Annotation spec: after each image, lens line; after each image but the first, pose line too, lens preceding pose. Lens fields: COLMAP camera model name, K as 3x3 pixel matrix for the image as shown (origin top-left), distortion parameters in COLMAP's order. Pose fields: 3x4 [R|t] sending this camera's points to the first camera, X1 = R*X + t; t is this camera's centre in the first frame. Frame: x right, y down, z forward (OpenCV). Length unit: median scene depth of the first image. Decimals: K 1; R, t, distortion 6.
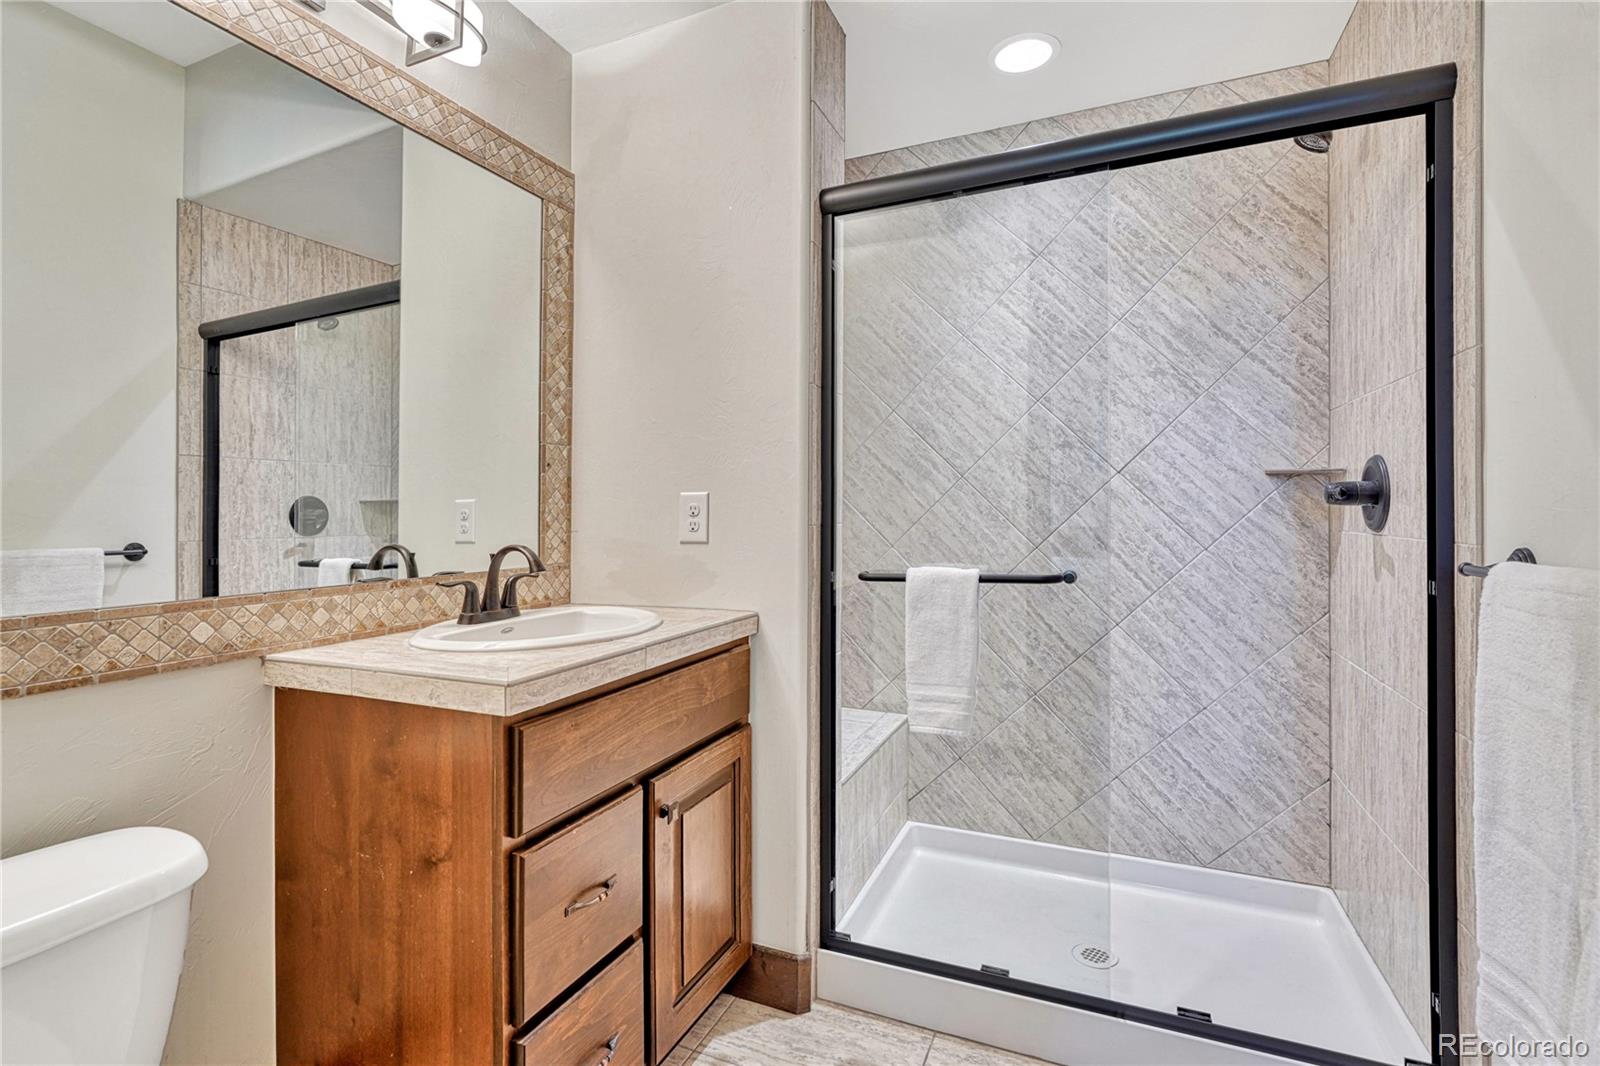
lens RADIAL K [[732.6, 0, 799.4], [0, 732.6, 527.7], [0, 0, 1]] dist [-0.000459, -0.000044]
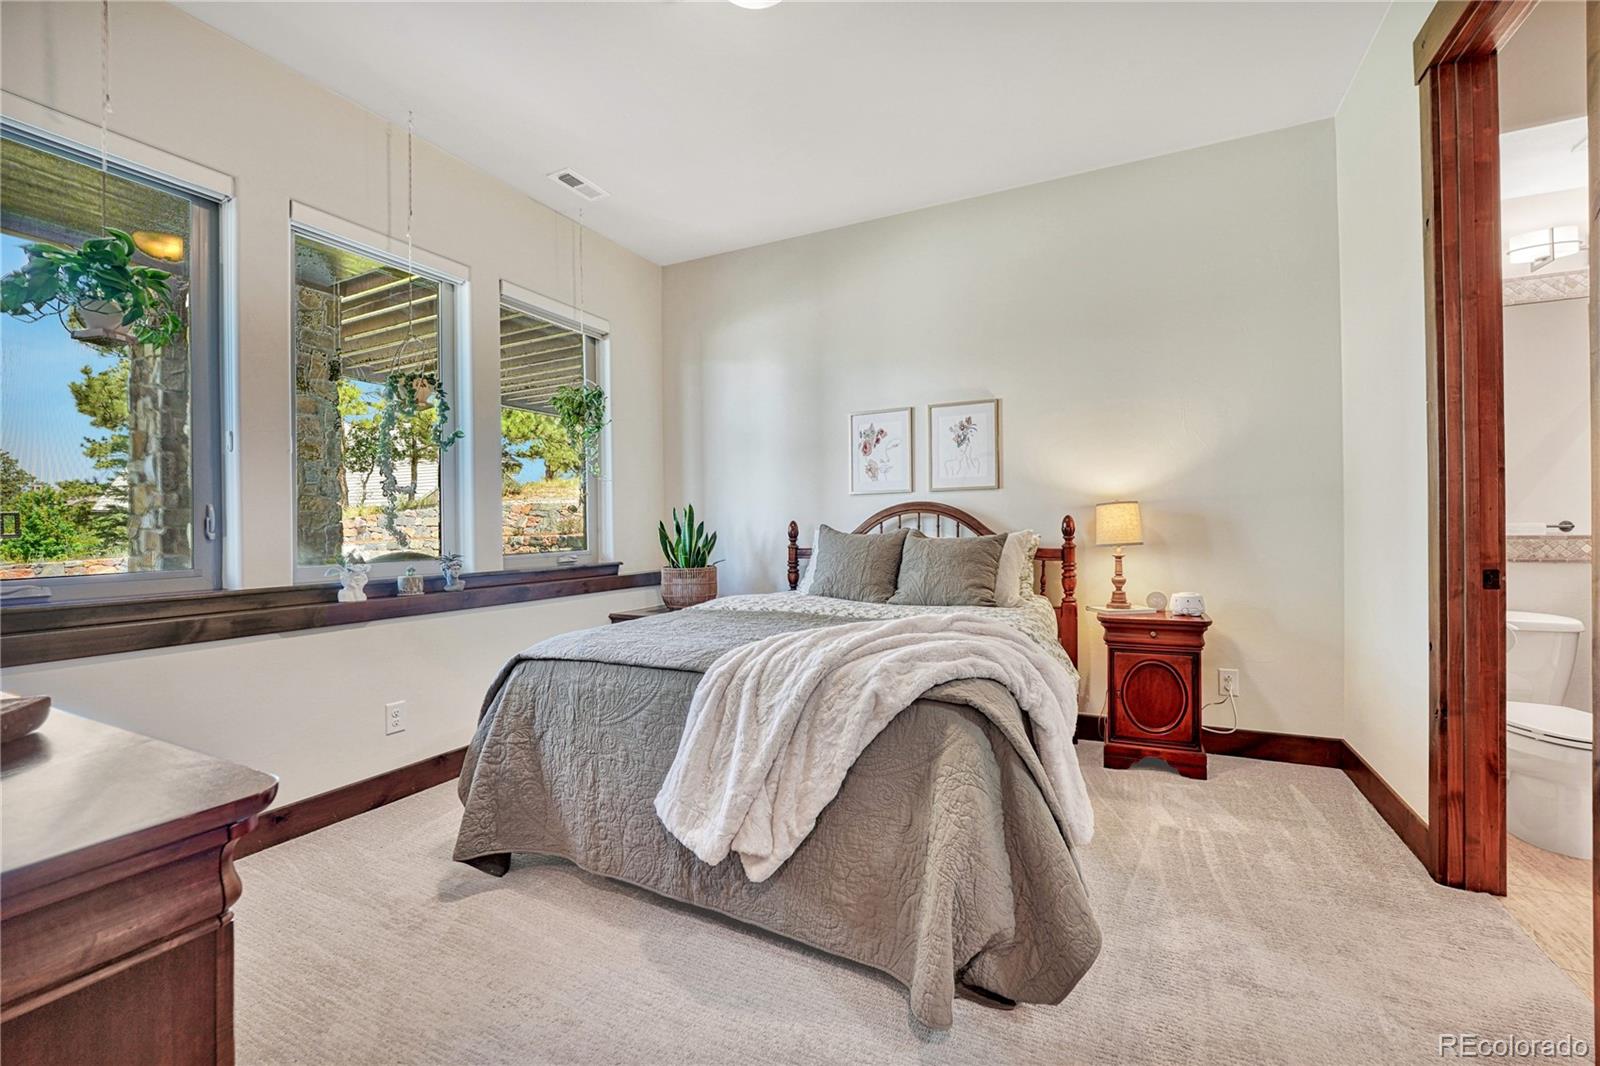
lens RADIAL K [[665.0, 0, 797.2], [0, 665.0, 529.0], [0, 0, 1]] dist [-0.017766, 0.000022]
pose [[-0.048163, 0.003395, -0.998834, 1.520498], [0.011429, 0.999931, 0.002848, 0.049134], [0.998774, -0.011278, -0.048198, -1.576375]]
